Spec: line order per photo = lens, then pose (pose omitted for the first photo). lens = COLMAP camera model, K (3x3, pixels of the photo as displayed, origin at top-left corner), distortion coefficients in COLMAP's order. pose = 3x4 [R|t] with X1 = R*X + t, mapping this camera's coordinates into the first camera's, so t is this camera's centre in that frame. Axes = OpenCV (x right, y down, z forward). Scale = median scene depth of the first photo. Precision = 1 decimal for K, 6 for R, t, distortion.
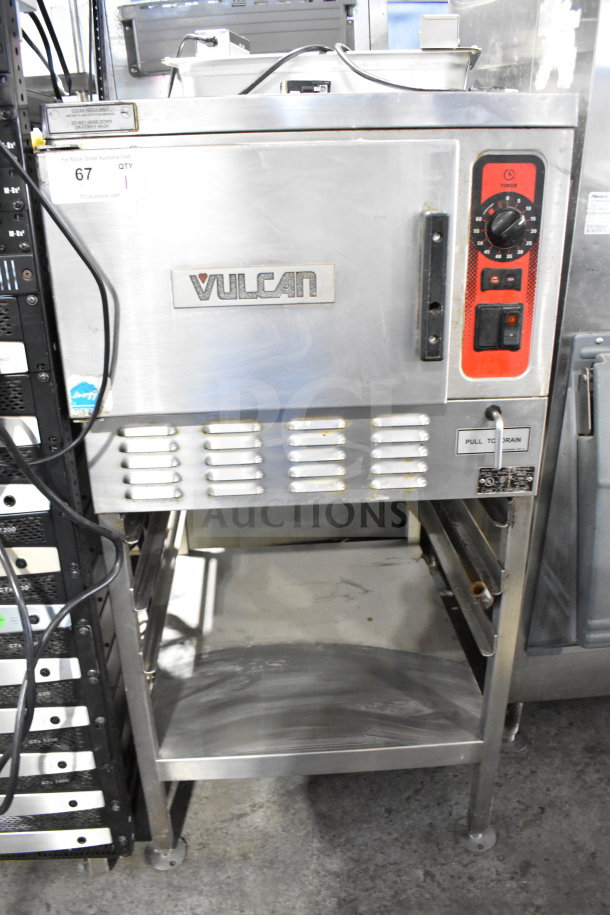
lens RADIAL K [[723.3, 0, 305.6], [0, 723.3, 457.1], [0, 0, 1]] dist [-0.090630, -0.001000]
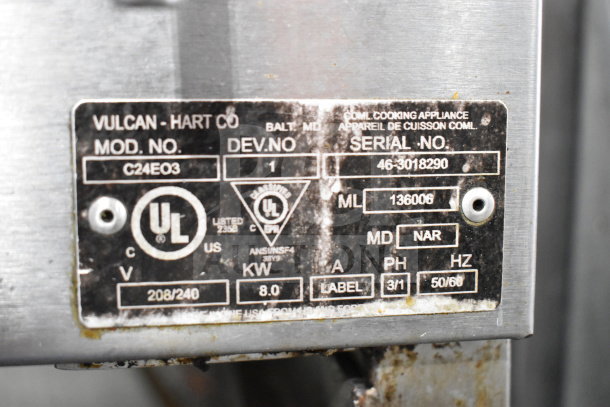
lens RADIAL K [[806.8, 0, 305.1], [0, 806.8, 203.2], [0, 0, 1]] dist [-0.001110, 0.000000]
pose [[0.994580, -0.010603, 0.103433, 0.293399], [0.033586, 0.974219, -0.223088, 0.071031], [-0.098401, 0.225353, 0.969295, 0.948444]]
